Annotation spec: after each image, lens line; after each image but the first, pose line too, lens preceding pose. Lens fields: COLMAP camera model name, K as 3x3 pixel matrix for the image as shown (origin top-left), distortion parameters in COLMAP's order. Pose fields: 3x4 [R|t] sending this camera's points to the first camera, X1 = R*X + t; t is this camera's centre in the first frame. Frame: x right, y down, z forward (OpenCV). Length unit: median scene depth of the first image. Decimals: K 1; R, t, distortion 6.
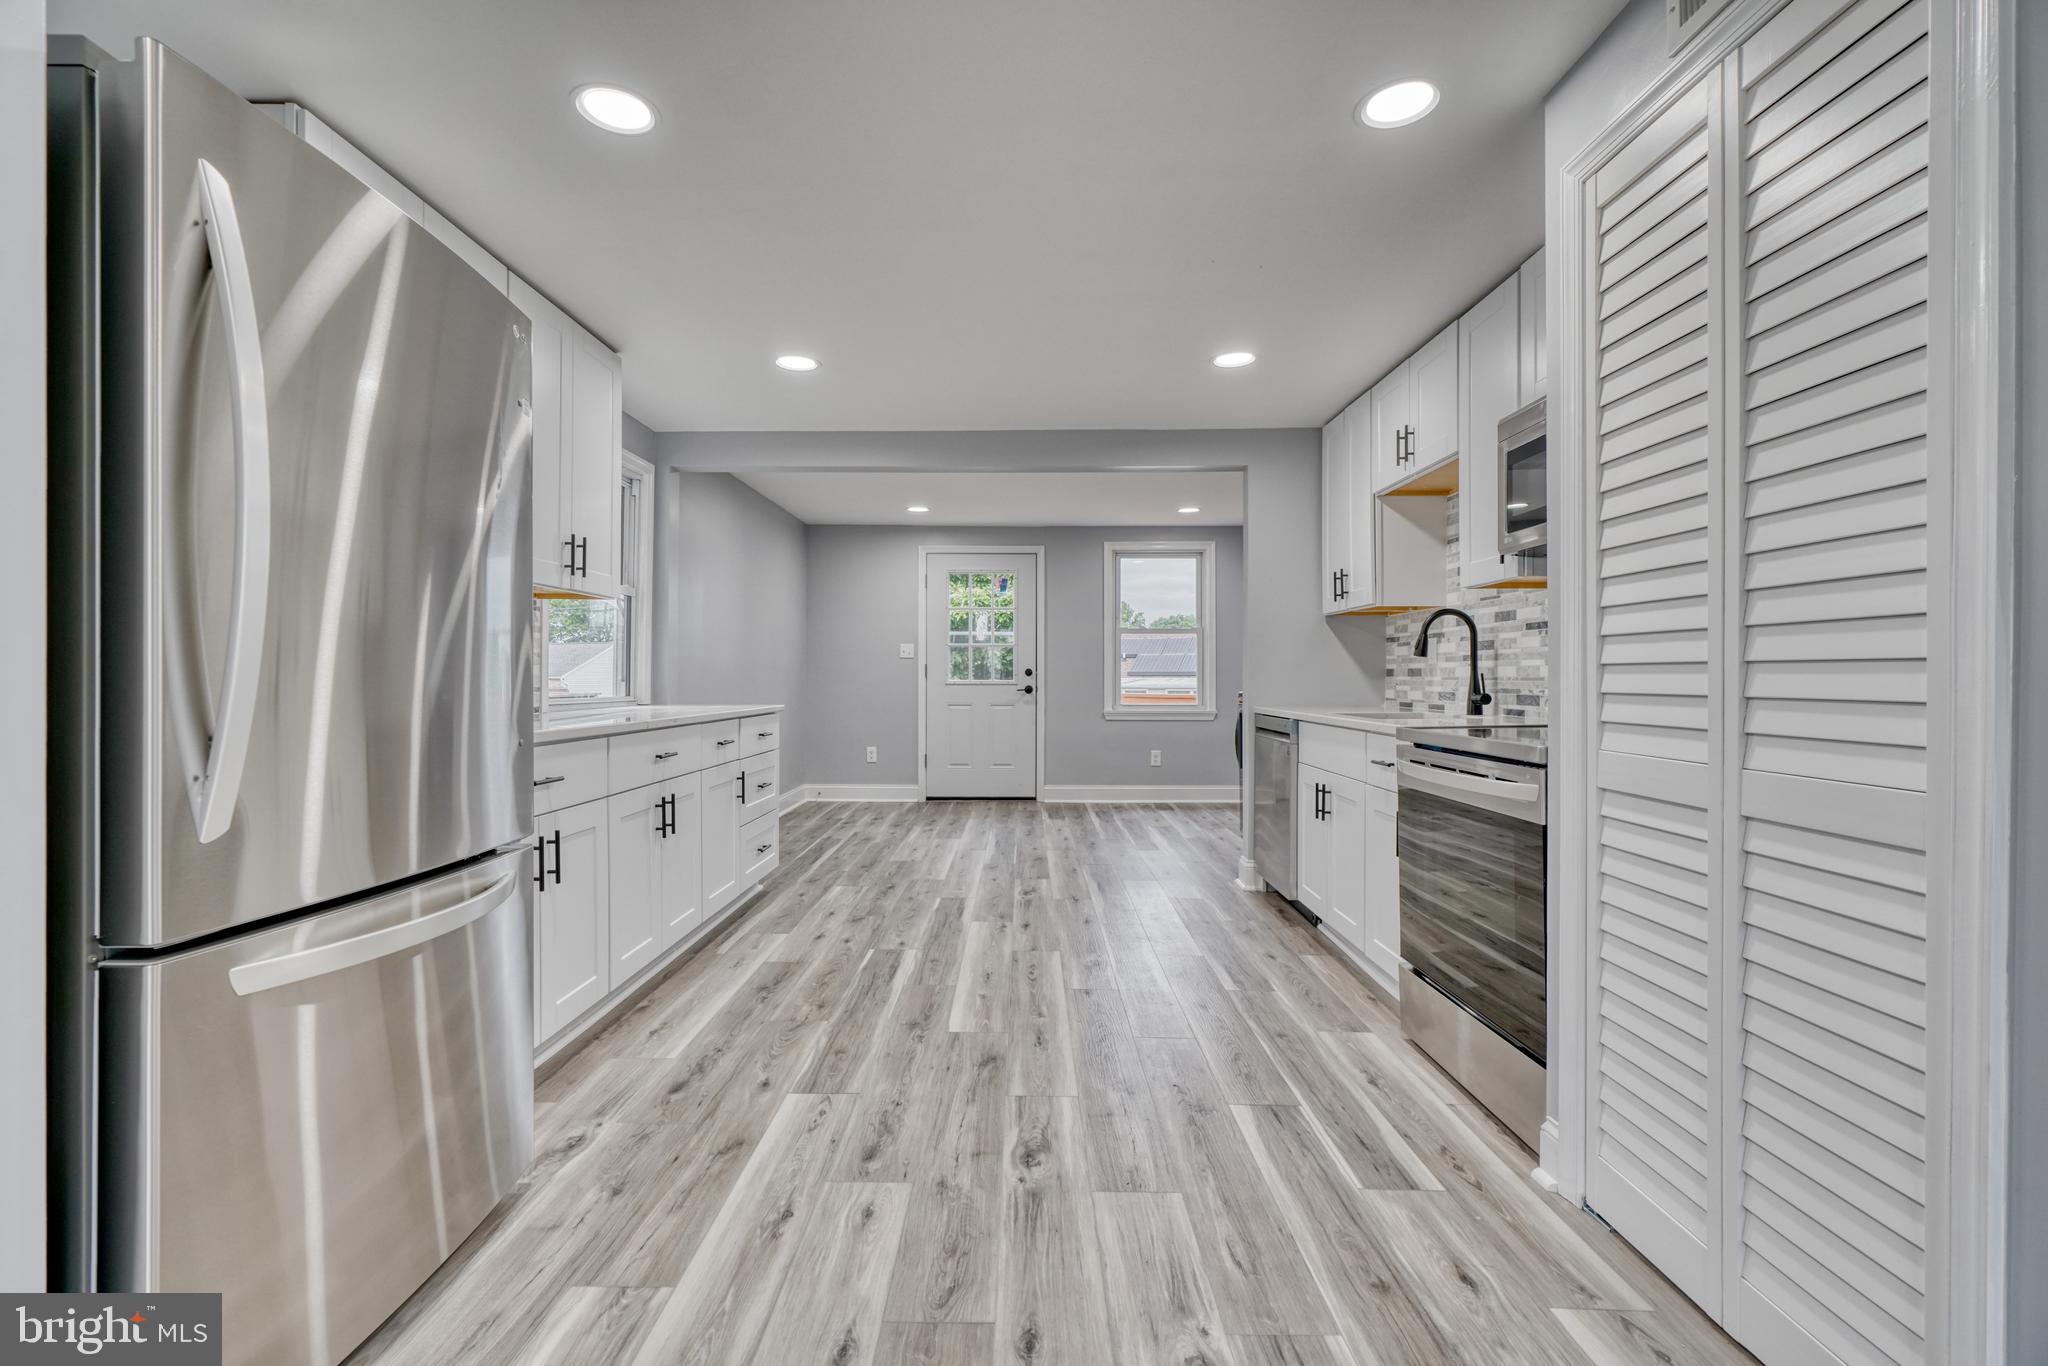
lens RADIAL K [[924.8, 0, 1012.1], [0, 924.8, 685.5], [0, 0, 1]] dist [-0.010467, 0.006881]
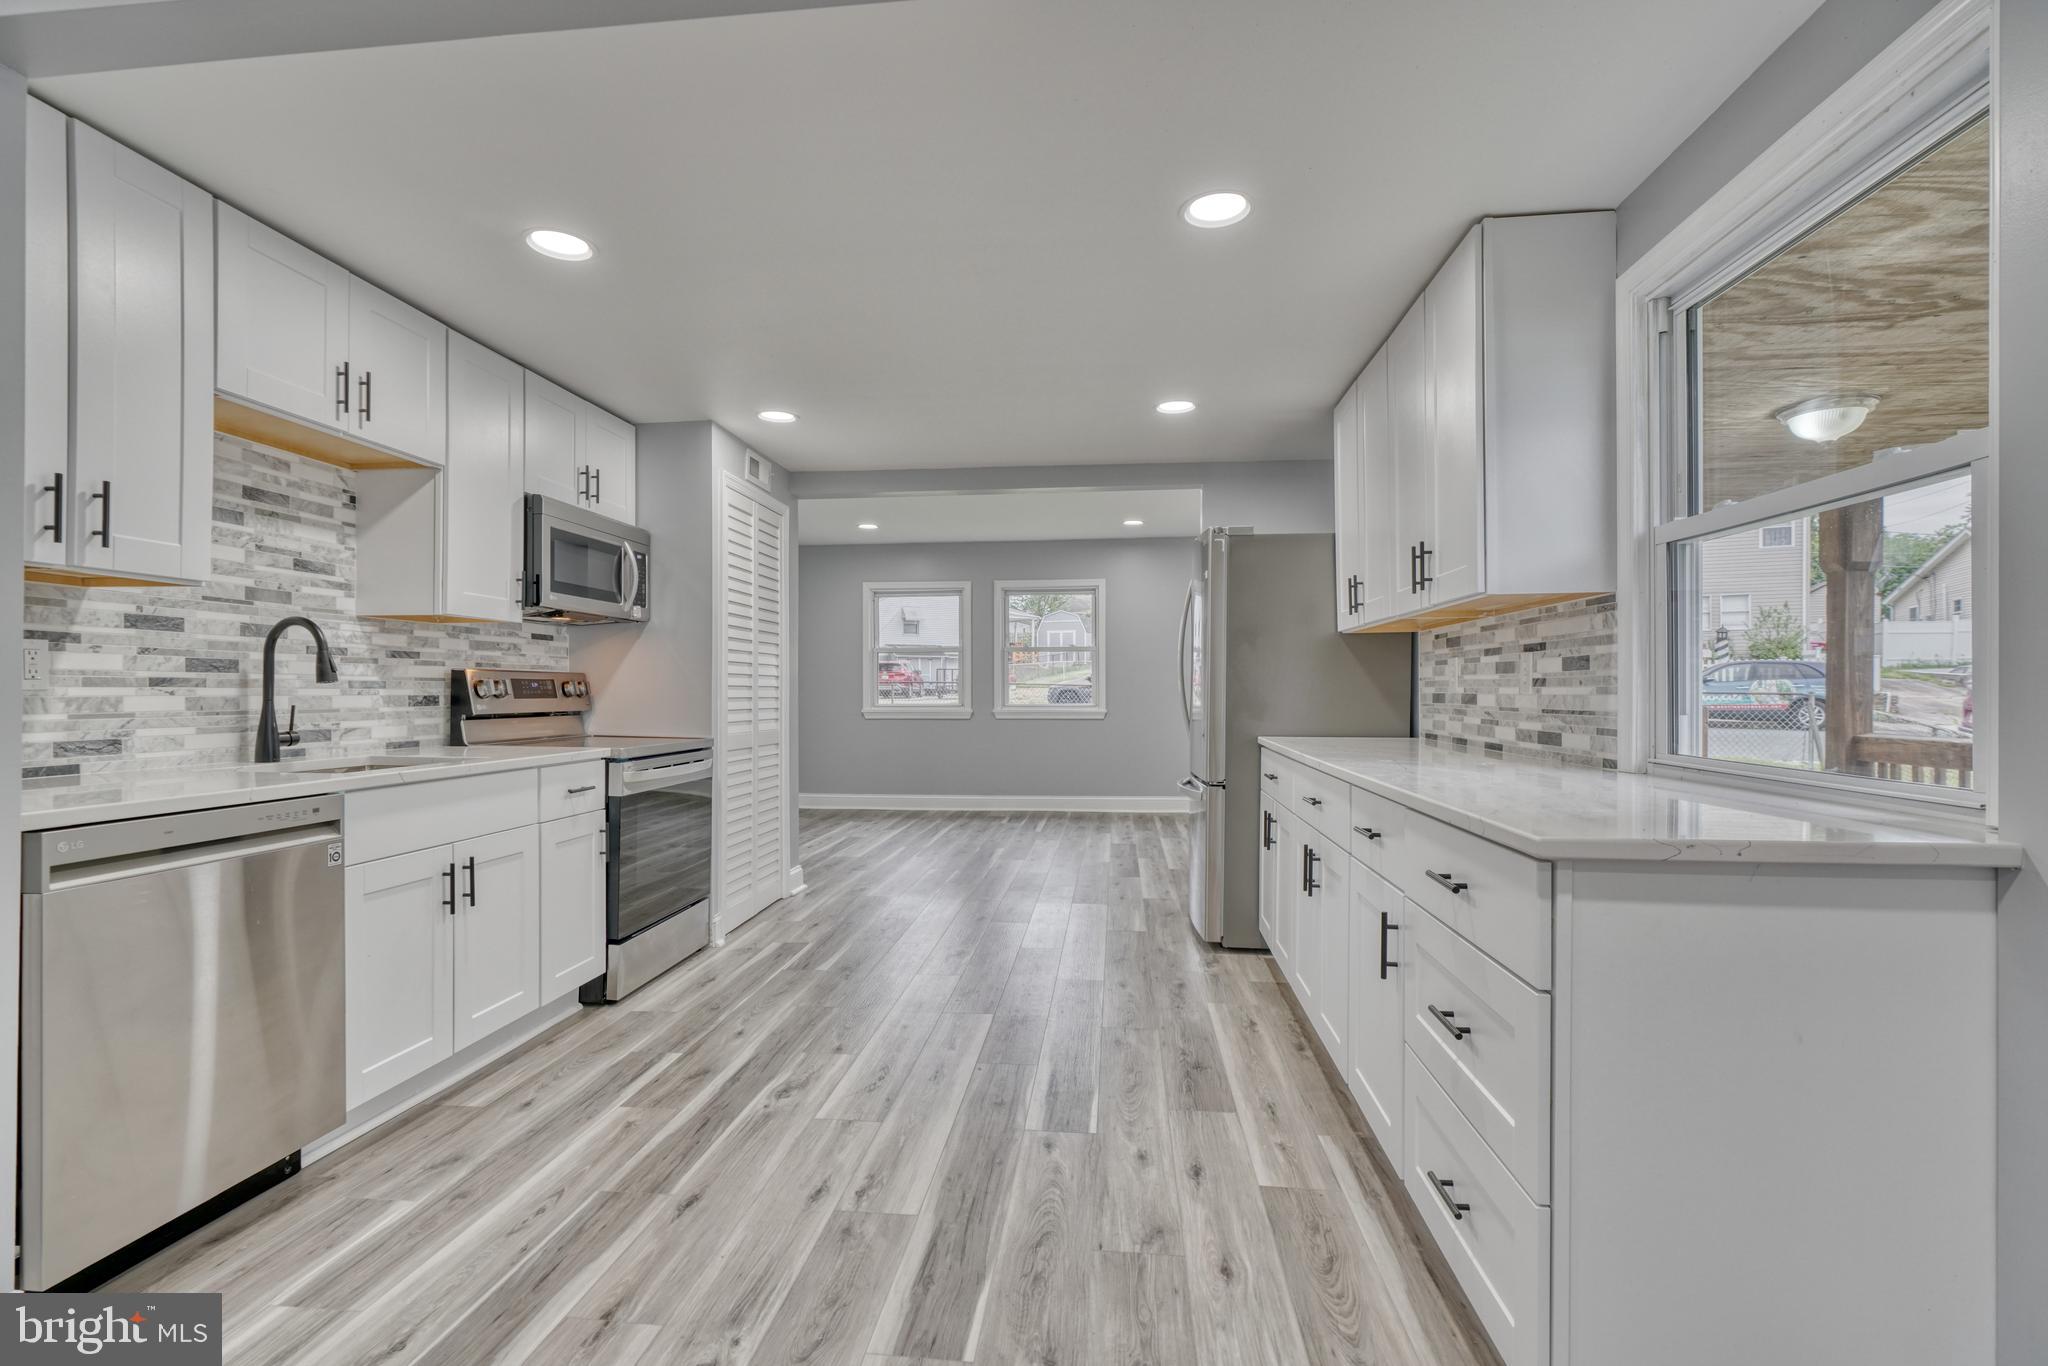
lens RADIAL K [[935.0, 0, 1014.6], [0, 935.0, 688.8], [0, 0, 1]] dist [-0.009111, 0.006382]
pose [[-0.995289, -0.000393, 0.096948, -0.161907], [0.000122, 0.999986, 0.005299, -0.030127], [-0.096949, 0.005286, -0.995275, 1.672889]]
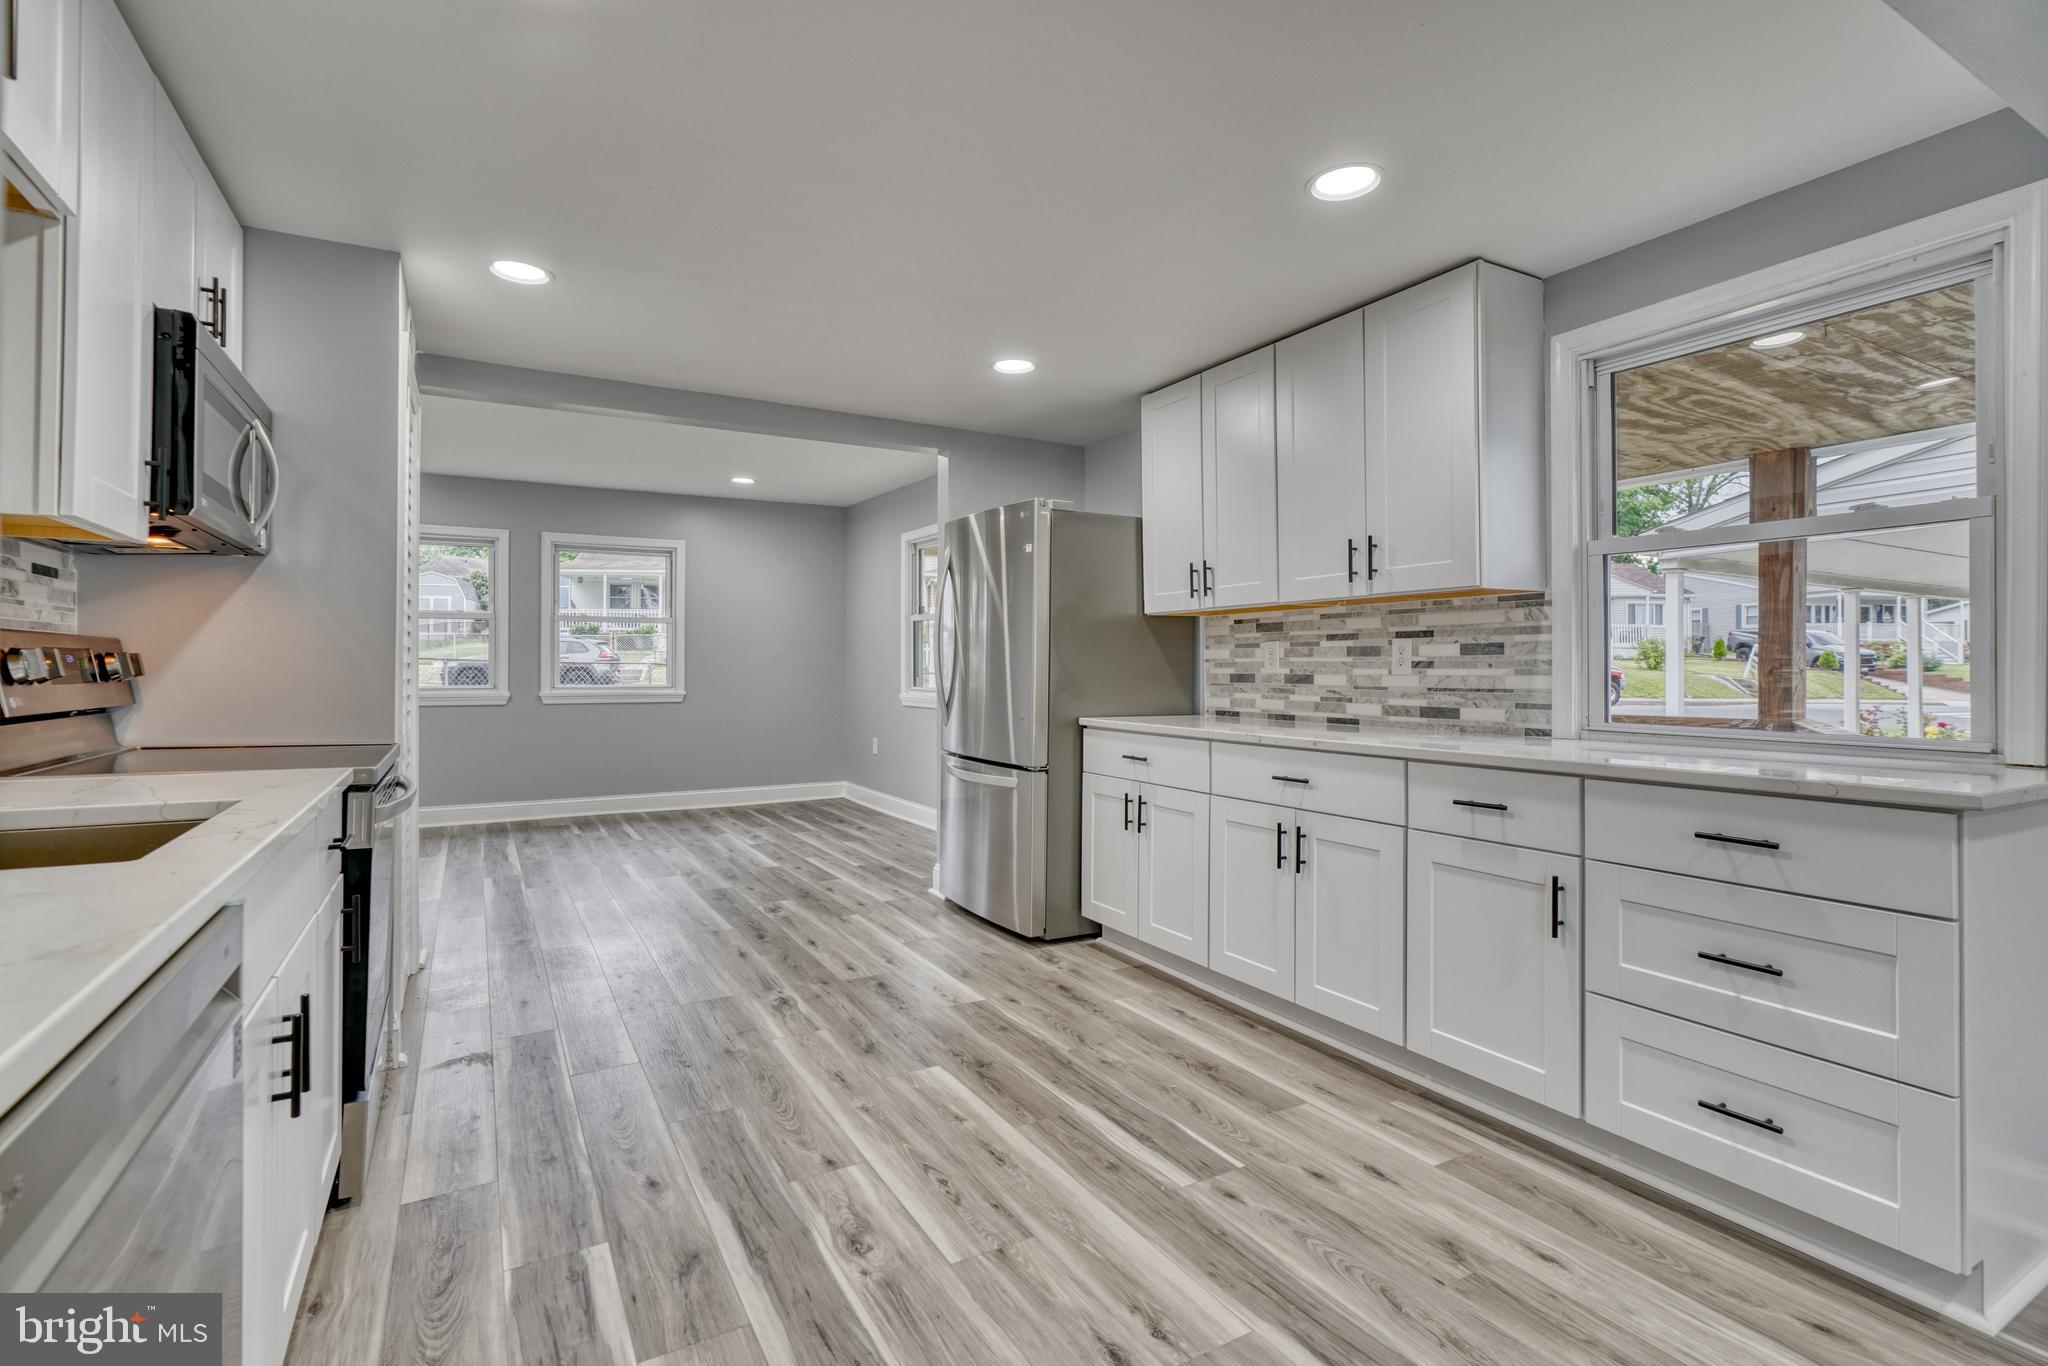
lens RADIAL K [[954.2, 0, 1011.0], [0, 954.2, 651.7], [0, 0, 1]] dist [-0.005892, 0.001564]
pose [[-0.865204, -0.012076, -0.501275, 0.280863], [-0.006573, 0.999897, -0.012744, -0.029546], [0.501377, -0.007731, -0.865194, 1.462148]]
